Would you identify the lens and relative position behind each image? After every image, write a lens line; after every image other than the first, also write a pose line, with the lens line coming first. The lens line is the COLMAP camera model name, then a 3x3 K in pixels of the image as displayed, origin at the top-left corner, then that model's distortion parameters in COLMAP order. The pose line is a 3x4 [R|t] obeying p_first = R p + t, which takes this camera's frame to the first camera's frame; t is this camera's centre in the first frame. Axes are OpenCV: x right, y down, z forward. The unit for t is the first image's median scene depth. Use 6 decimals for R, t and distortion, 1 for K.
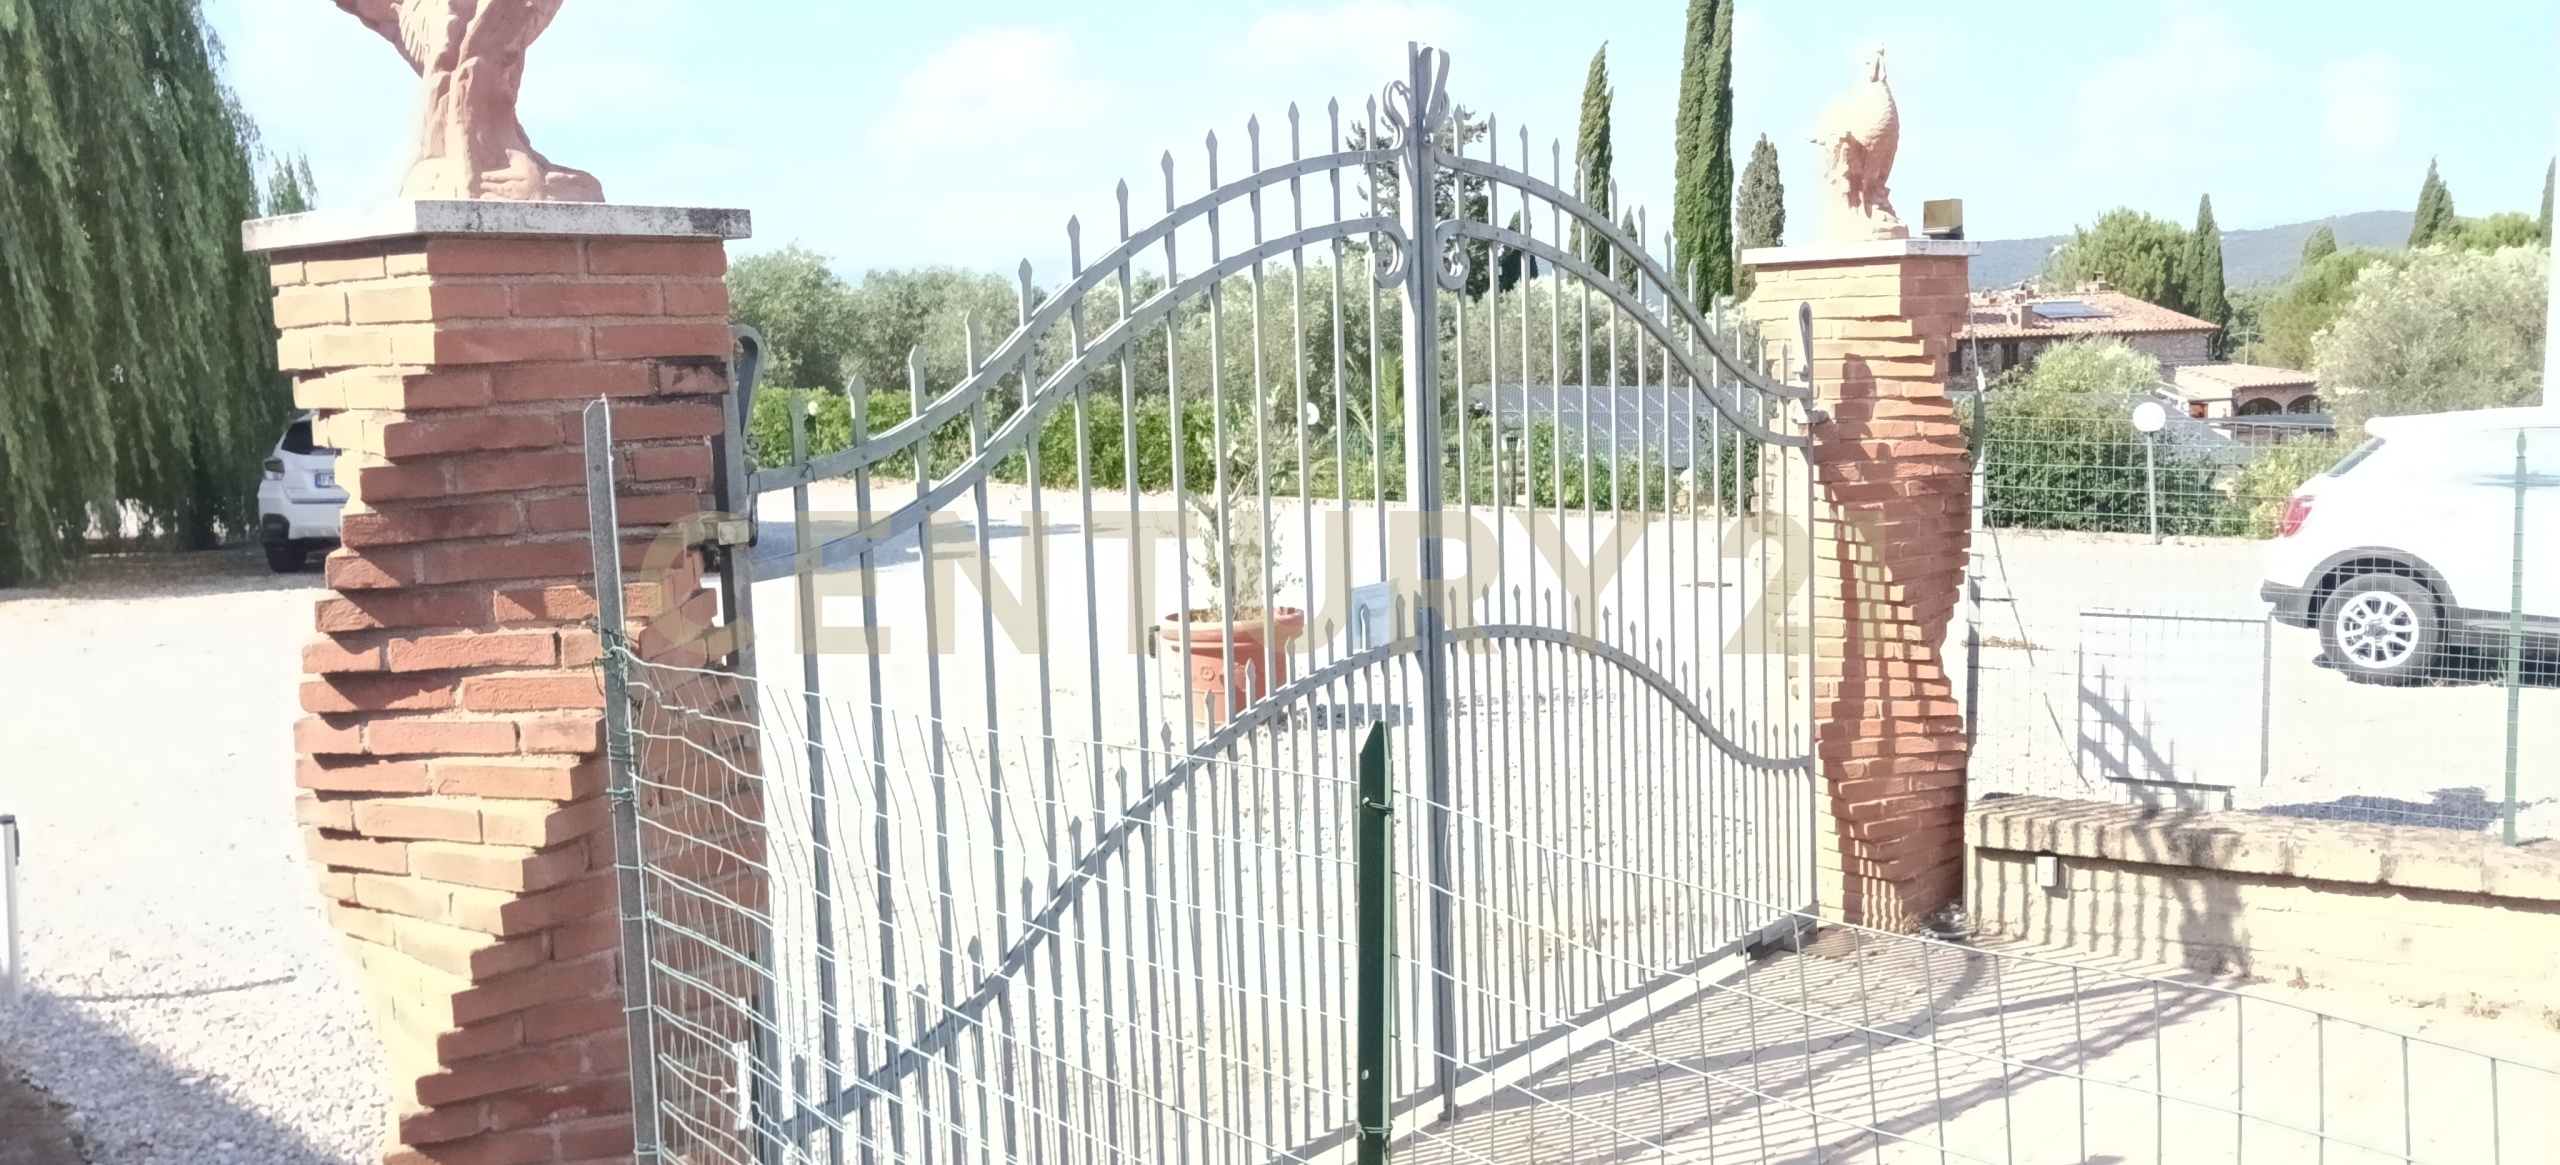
lens RADIAL K [[1987.0, 0, 1279.1], [0, 1987.0, 584.7], [0, 0, 1]] dist [0.001227, -0.064531]
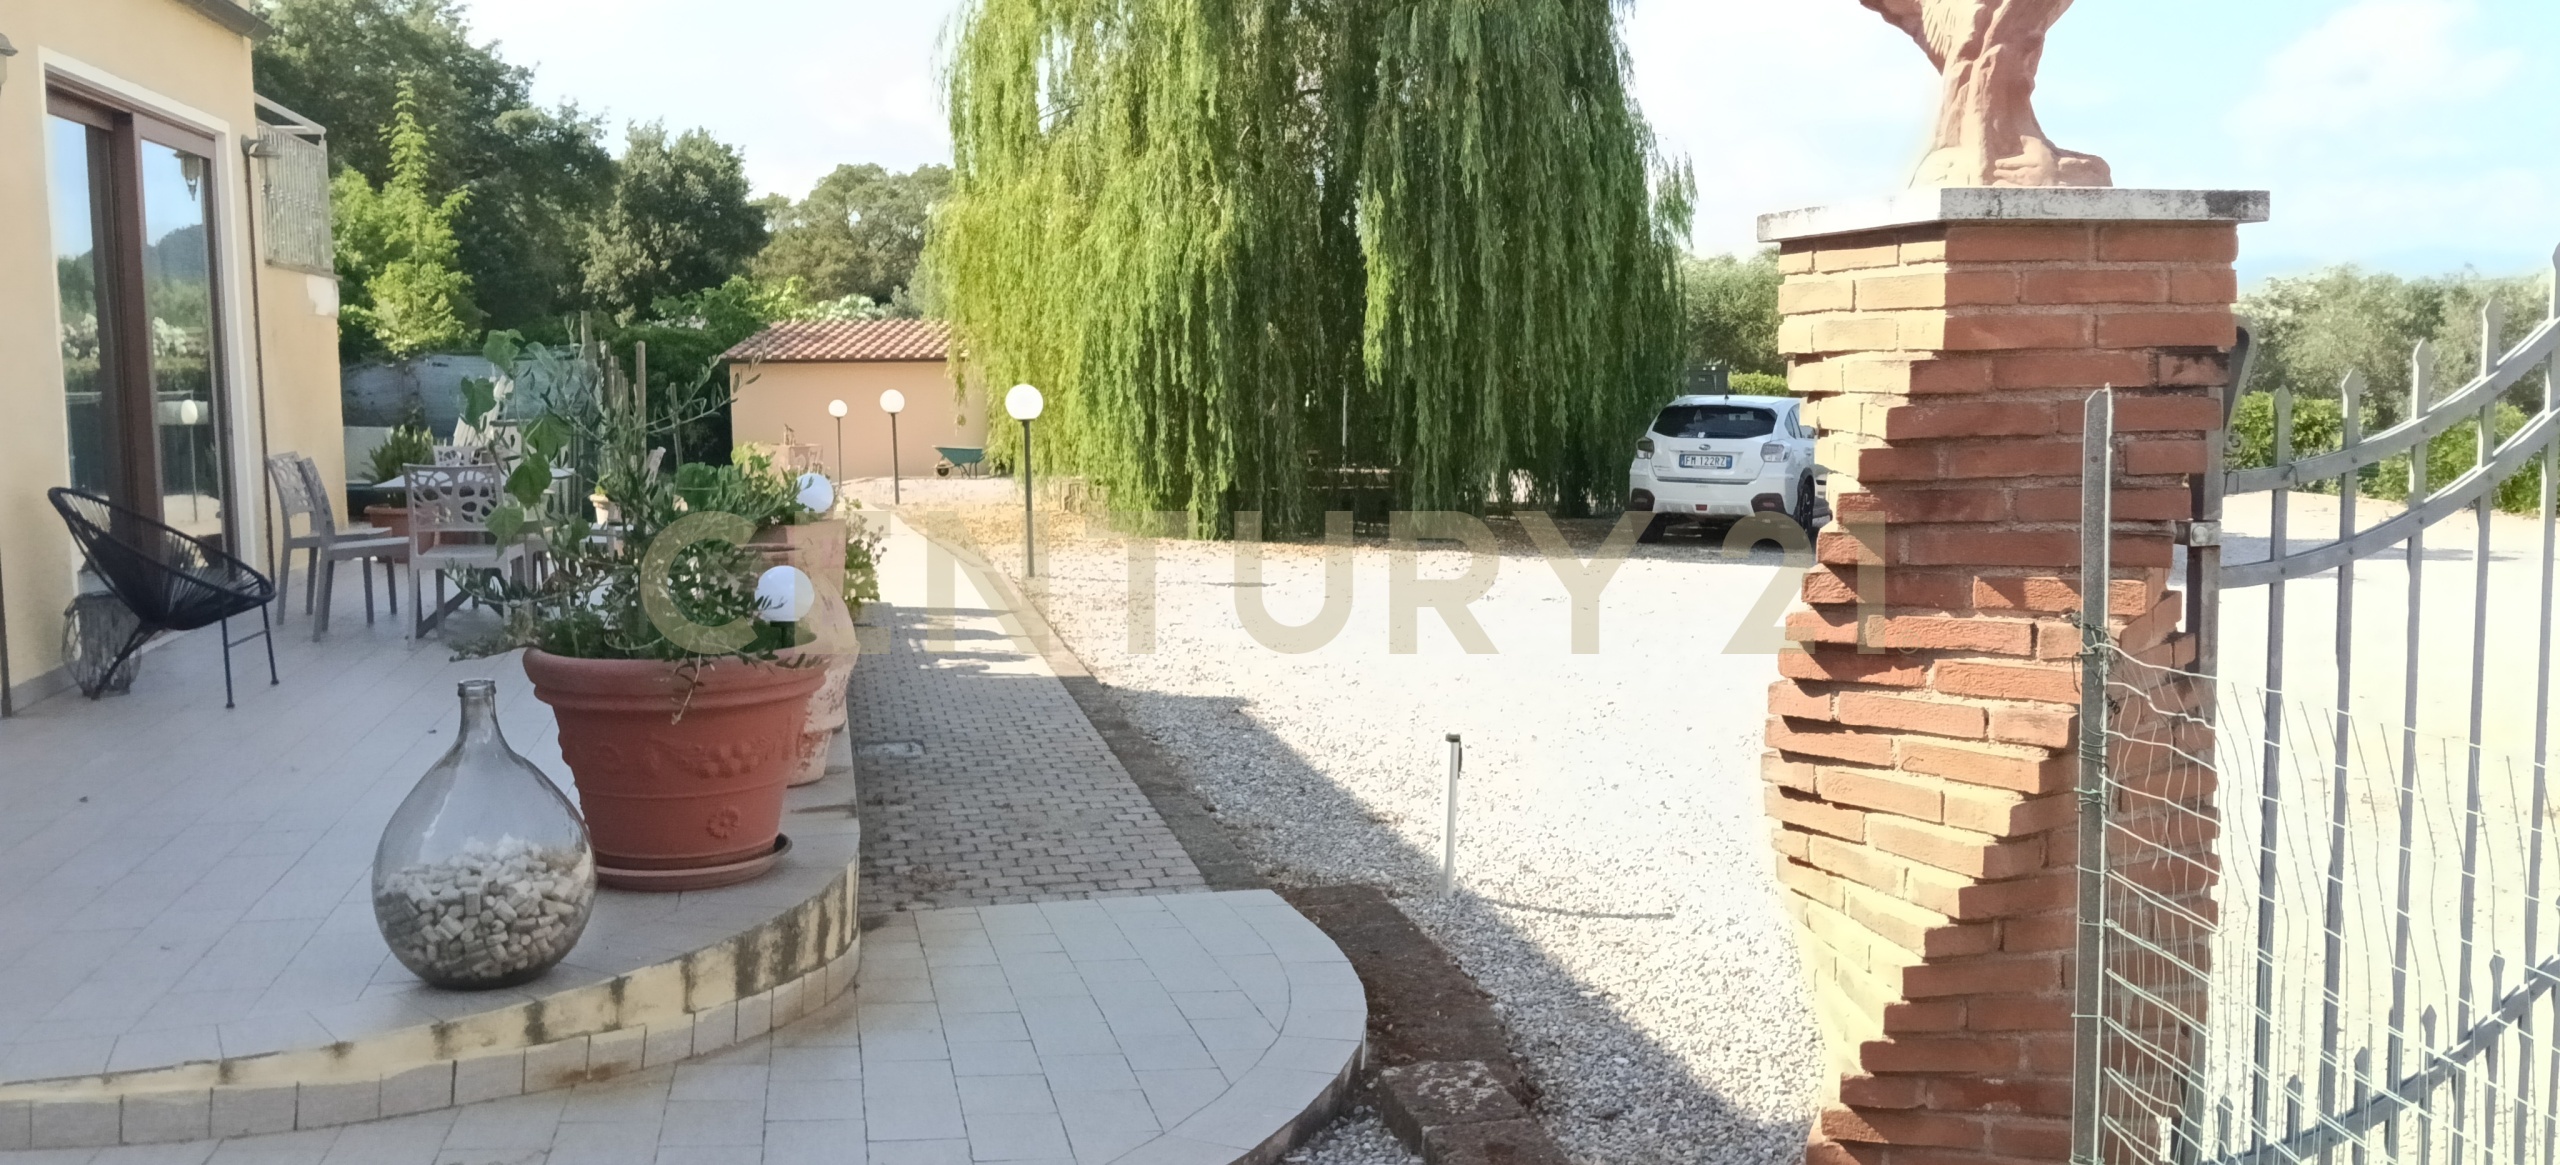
lens RADIAL K [[1967.2, 0, 1328.8], [0, 1967.2, 583.6], [0, 0, 1]] dist [0.068666, -0.183151]
pose [[0.828024, 0.080002, -0.554955, -0.108513], [-0.079340, 0.996527, 0.025278, 0.007291], [0.555050, 0.023099, 0.831496, -0.015912]]
